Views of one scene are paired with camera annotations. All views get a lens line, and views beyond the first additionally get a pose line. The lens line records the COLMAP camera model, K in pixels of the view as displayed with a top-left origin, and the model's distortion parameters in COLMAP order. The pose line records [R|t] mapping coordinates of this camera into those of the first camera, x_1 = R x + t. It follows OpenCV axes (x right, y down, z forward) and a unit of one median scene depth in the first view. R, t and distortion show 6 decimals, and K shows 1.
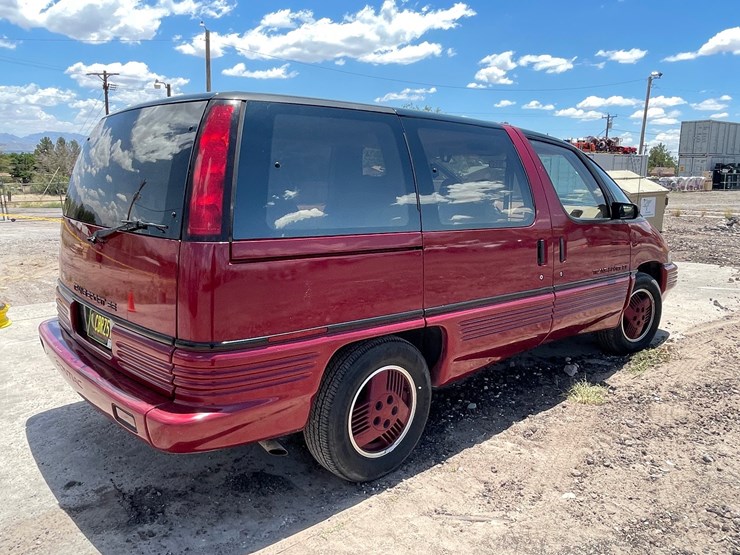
lens RADIAL K [[555.8, 0, 370.0], [0, 555.8, 277.5], [0, 0, 1]] dist [0.005735, -0.008479]
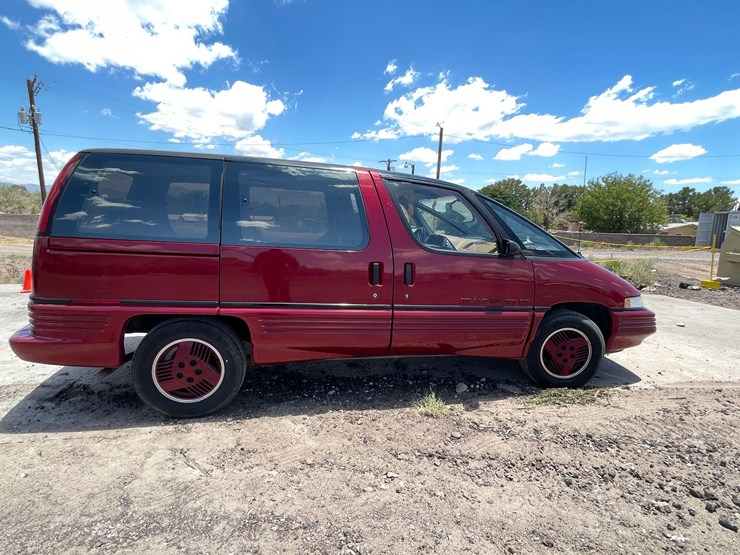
lens RADIAL K [[381.4, 0, 370.0], [0, 381.4, 277.5], [0, 0, 1]] dist [-0.003637, 0.000082]
pose [[0.874261, 0.094383, -0.476193, 0.729852], [-0.116600, 0.993029, -0.017247, -0.024321], [0.471245, 0.070603, 0.879172, 0.303134]]
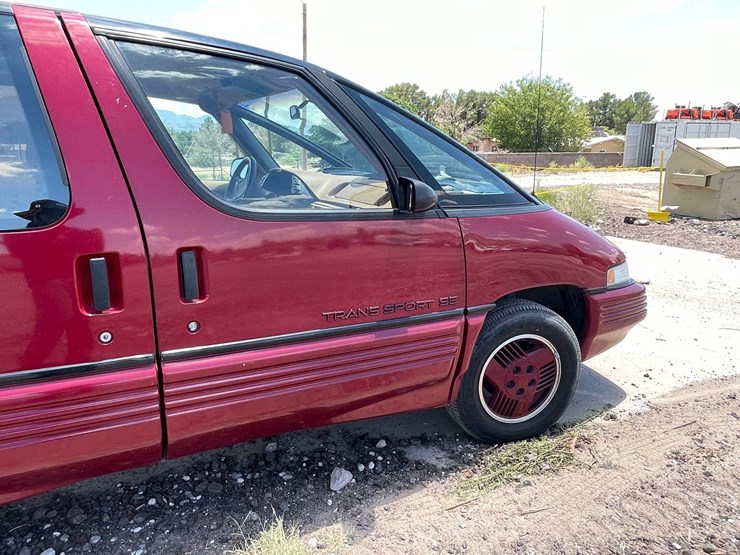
lens RADIAL K [[525.7, 0, 361.7], [0, 525.7, 275.9], [0, 0, 1]] dist [0.000174, -0.005627]
pose [[0.970765, 0.053204, -0.234059, 0.665167], [-0.040168, 0.997383, 0.060118, -0.093570], [0.236645, -0.048959, 0.970362, 0.668264]]
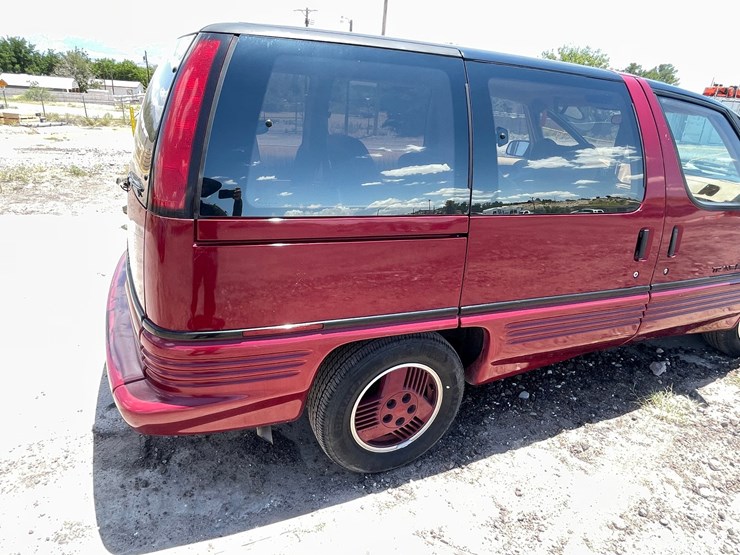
lens RADIAL K [[450.7, 0, 372.4], [0, 450.7, 275.3], [0, 0, 1]] dist [-0.003275, 0.001229]
pose [[0.952142, 0.158399, -0.261410, 0.120854], [-0.109264, 0.975118, 0.192888, -0.090999], [0.285459, -0.155094, 0.945758, 0.281146]]
